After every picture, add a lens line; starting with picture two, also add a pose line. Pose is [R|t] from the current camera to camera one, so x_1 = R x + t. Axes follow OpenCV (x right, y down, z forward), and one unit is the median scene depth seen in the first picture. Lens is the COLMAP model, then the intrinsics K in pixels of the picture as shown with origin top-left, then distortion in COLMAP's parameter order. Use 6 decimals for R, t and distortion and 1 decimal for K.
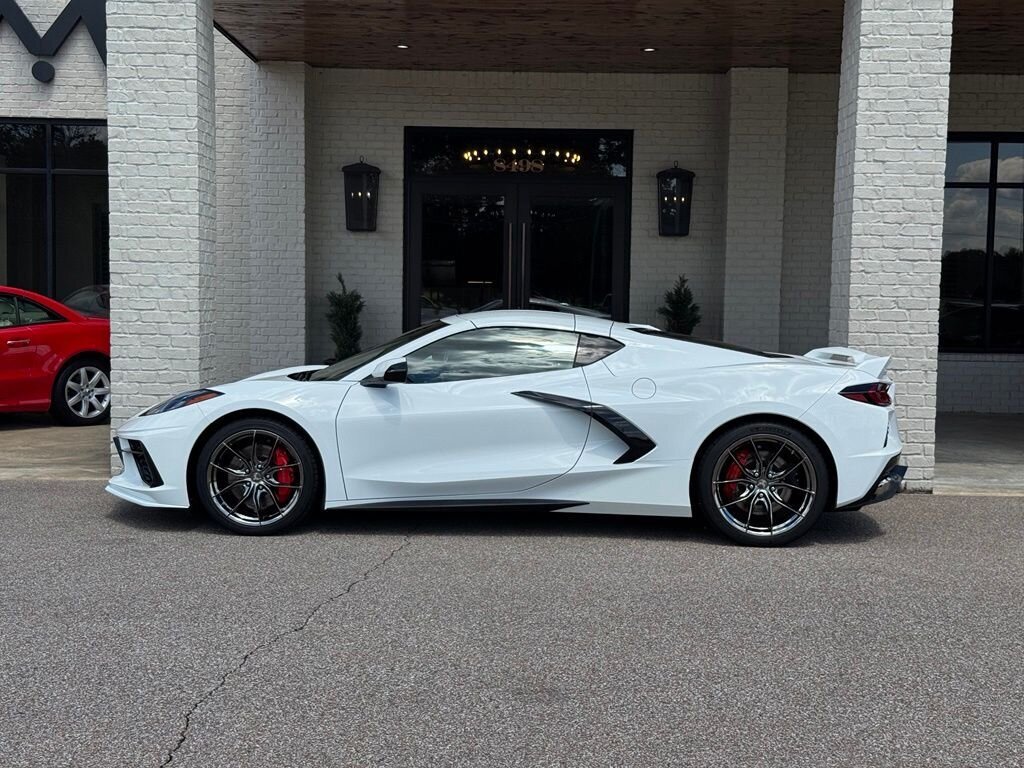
lens RADIAL K [[1422.2, 0, 512.0], [0, 1422.2, 384.0], [0, 0, 1]] dist [0.195102, -0.402958]
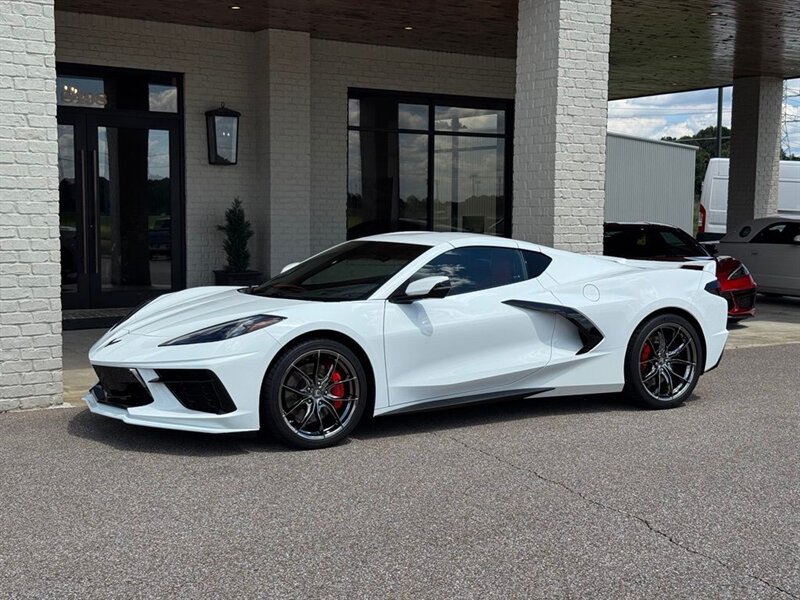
lens RADIAL K [[1111.1, 0, 400.0], [0, 1111.1, 300.0], [0, 0, 1]] dist [0.195102, -0.402958]
pose [[0.833920, -0.053540, 0.549282, -0.454783], [0.042705, 0.998559, 0.032498, -0.022993], [-0.550231, -0.003643, 0.835005, 0.213169]]
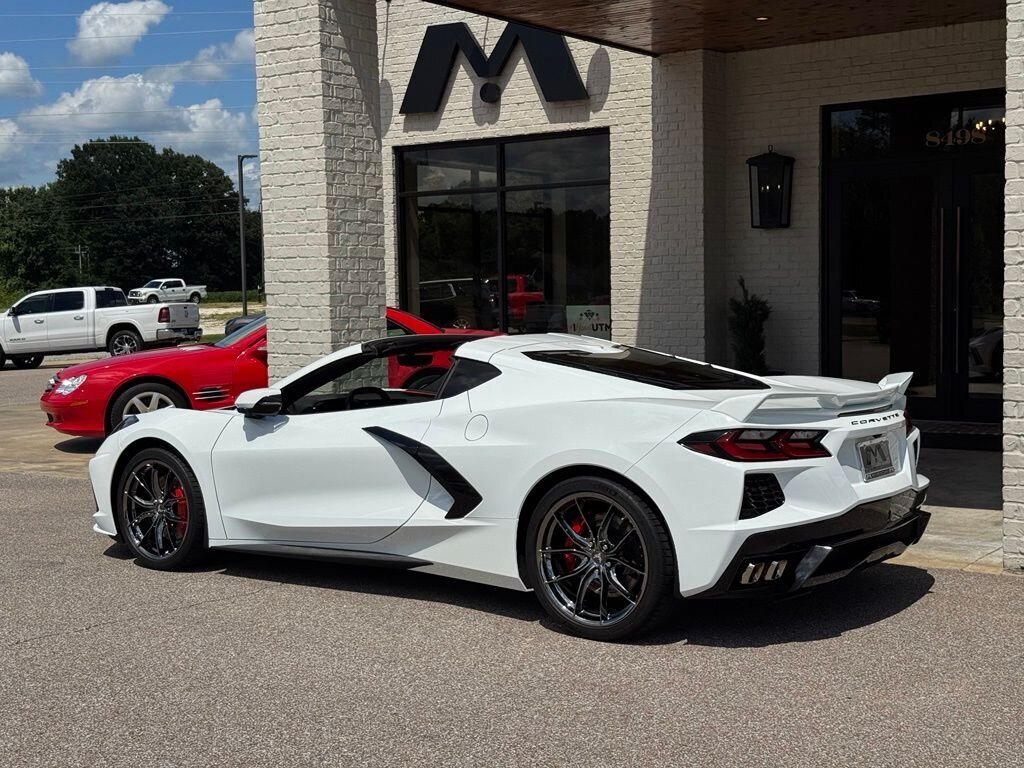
lens RADIAL K [[1422.2, 0, 512.0], [0, 1422.2, 384.0], [0, 0, 1]] dist [0.195102, -0.402958]
pose [[0.819387, 0.010394, -0.573146, 0.445275], [-0.008775, 0.999946, 0.005590, -0.020624], [0.573173, 0.000449, 0.819434, 0.269570]]
